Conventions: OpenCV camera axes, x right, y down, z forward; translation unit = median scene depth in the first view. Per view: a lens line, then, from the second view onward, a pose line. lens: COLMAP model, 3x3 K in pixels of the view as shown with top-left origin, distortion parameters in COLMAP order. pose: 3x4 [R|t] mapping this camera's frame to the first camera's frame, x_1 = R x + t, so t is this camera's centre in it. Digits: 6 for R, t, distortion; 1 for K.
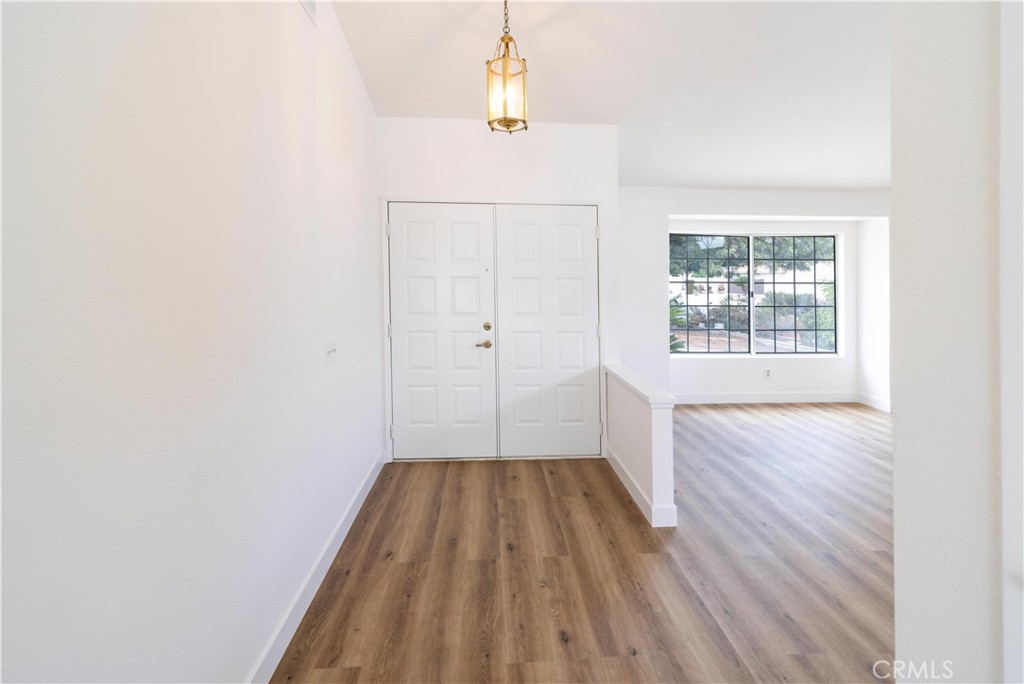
lens RADIAL K [[445.4, 0, 505.2], [0, 445.4, 282.9], [0, 0, 1]] dist [0.001413, 0.000209]
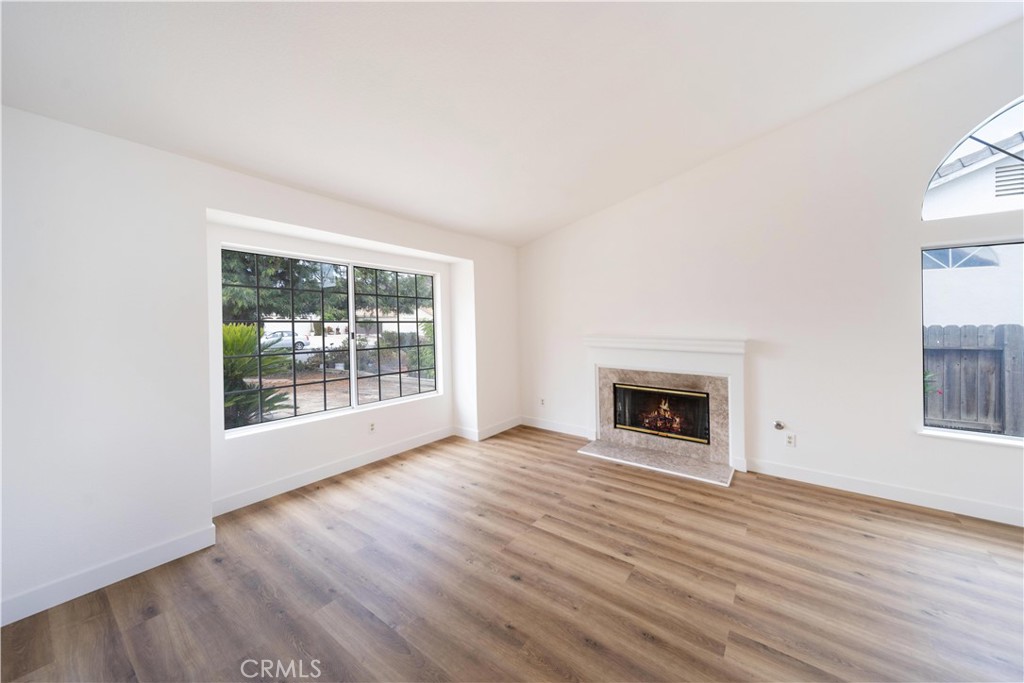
lens RADIAL K [[372.3, 0, 518.6], [0, 372.3, 322.5], [0, 0, 1]] dist [0.012067, -0.000591]
pose [[0.642208, -0.008093, 0.766487, 0.223780], [0.013755, 0.999905, -0.000967, 0.006612], [-0.766407, 0.011164, 0.642259, 0.323395]]
